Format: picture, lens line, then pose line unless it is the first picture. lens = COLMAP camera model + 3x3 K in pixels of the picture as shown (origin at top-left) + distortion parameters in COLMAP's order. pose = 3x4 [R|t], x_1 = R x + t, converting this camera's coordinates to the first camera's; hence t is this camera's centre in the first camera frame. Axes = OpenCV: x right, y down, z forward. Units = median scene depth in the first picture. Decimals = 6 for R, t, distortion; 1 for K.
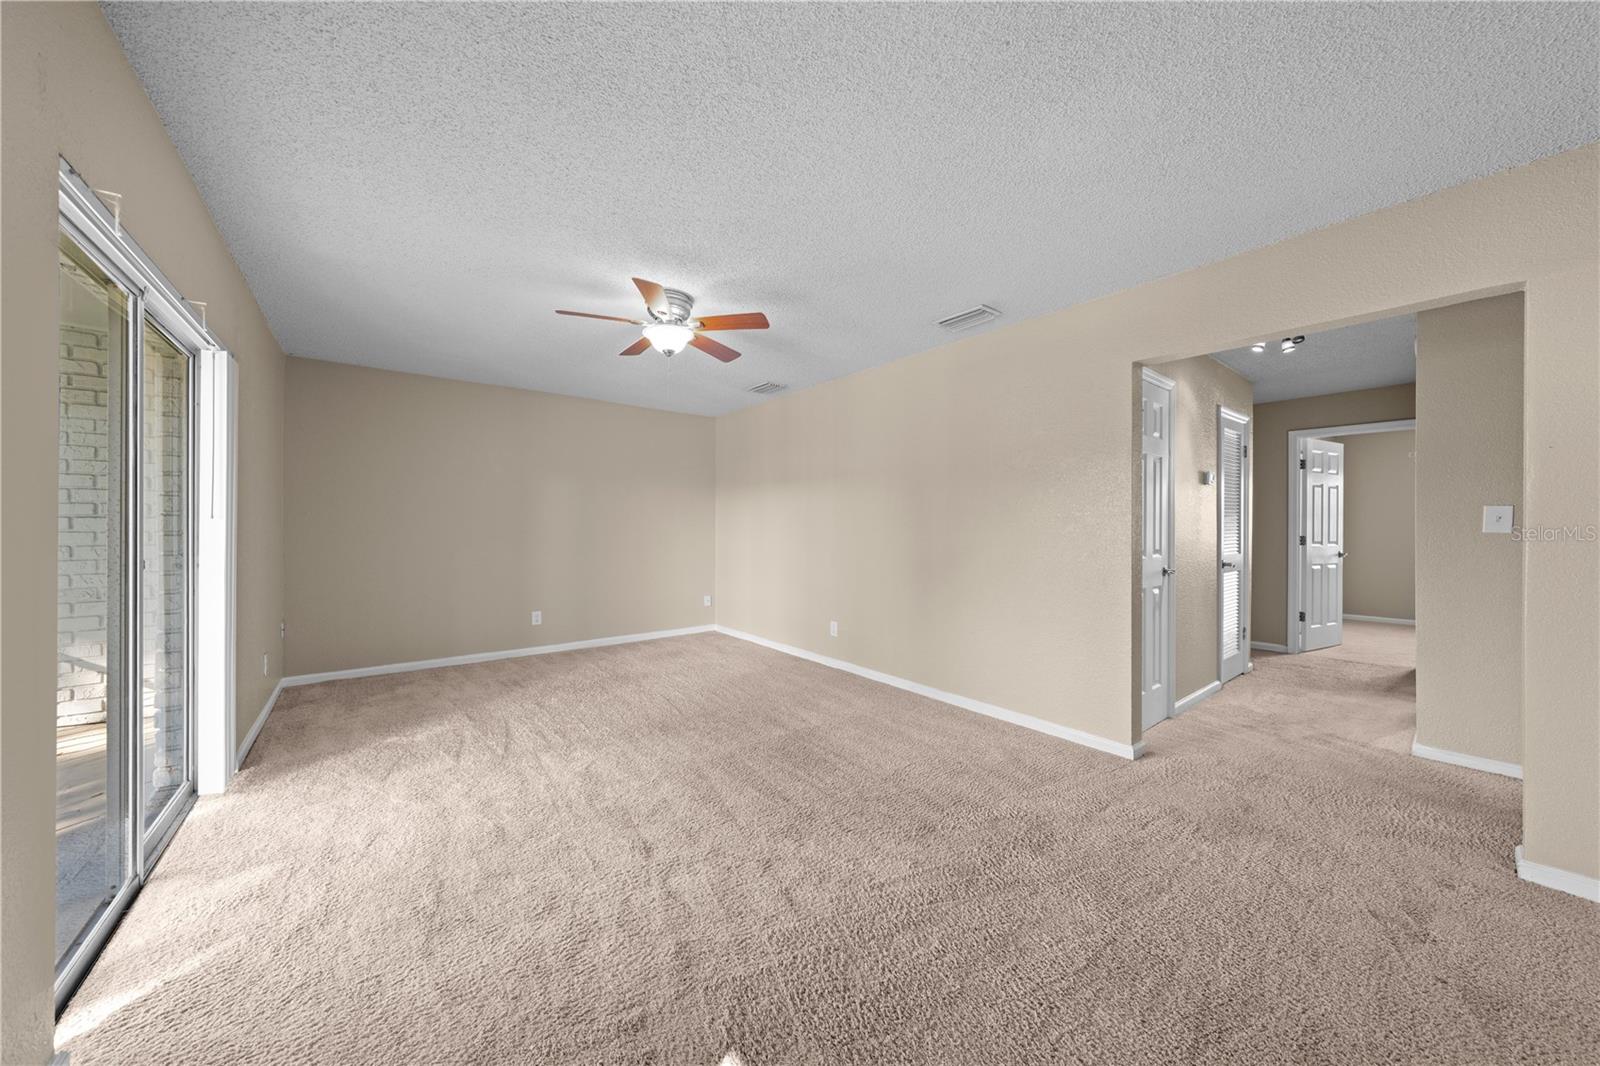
lens RADIAL K [[540.3, 0, 798.2], [0, 540.3, 528.9], [0, 0, 1]] dist [-0.004441, 0.000612]
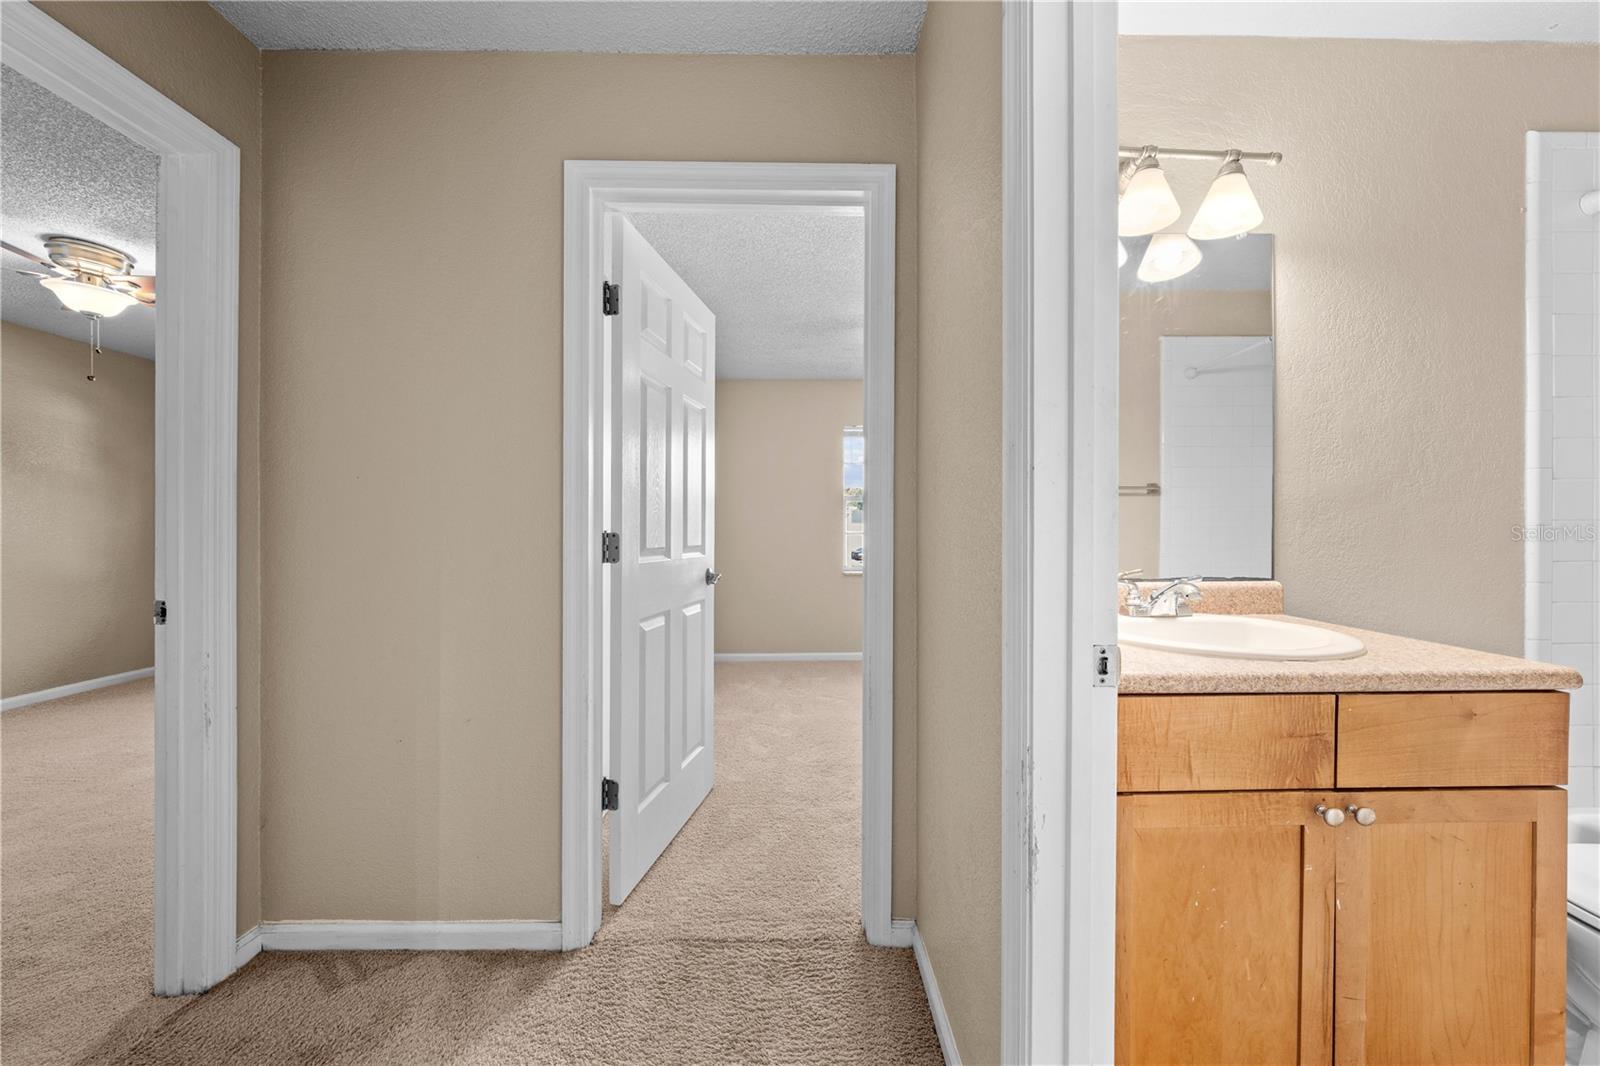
lens RADIAL K [[540.3, 0, 802.7], [0, 540.3, 531.6], [0, 0, 1]] dist [-0.004441, 0.000612]
pose [[0.606496, -0.005770, 0.795066, 0.743223], [0.004175, 0.999983, 0.004072, 0.011580], [-0.795076, 0.000850, 0.606510, 0.712083]]
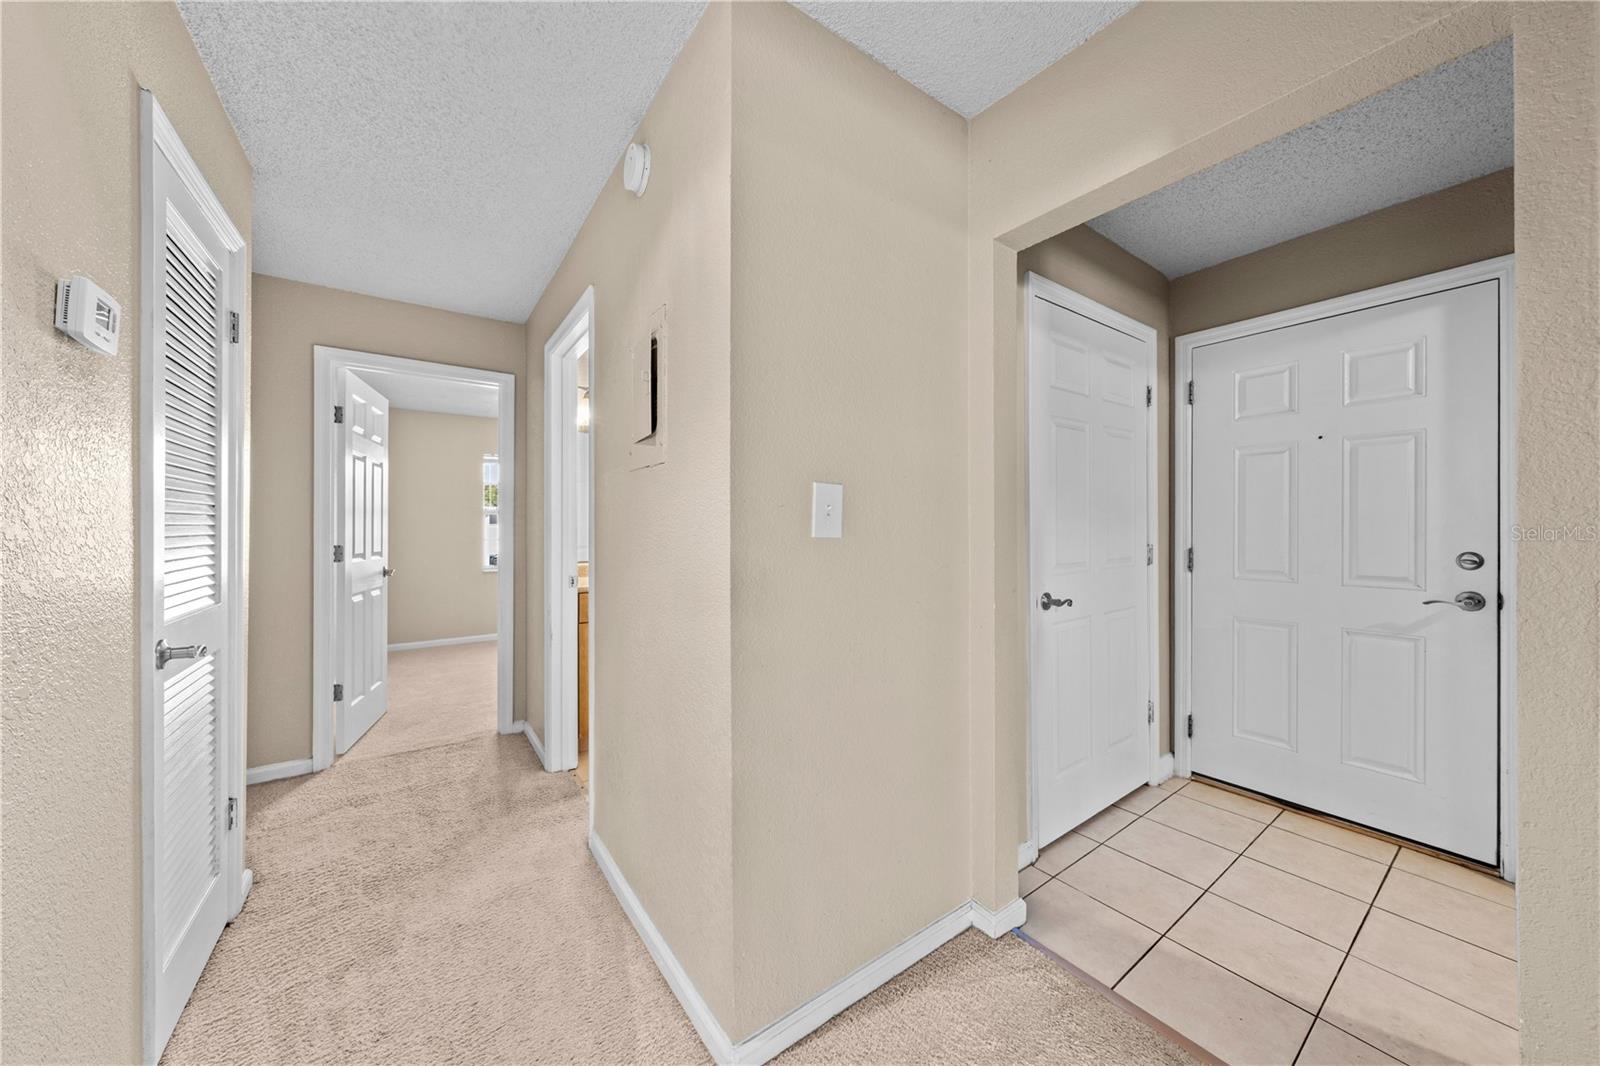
lens RADIAL K [[550.1, 0, 803.9], [0, 550.1, 528.7], [0, 0, 1]] dist [-0.000706, -0.000039]
pose [[0.041789, -0.000803, 0.999126, 0.390002], [0.003823, 0.999992, 0.000644, -0.002379], [-0.999119, 0.003792, 0.041791, 0.492856]]
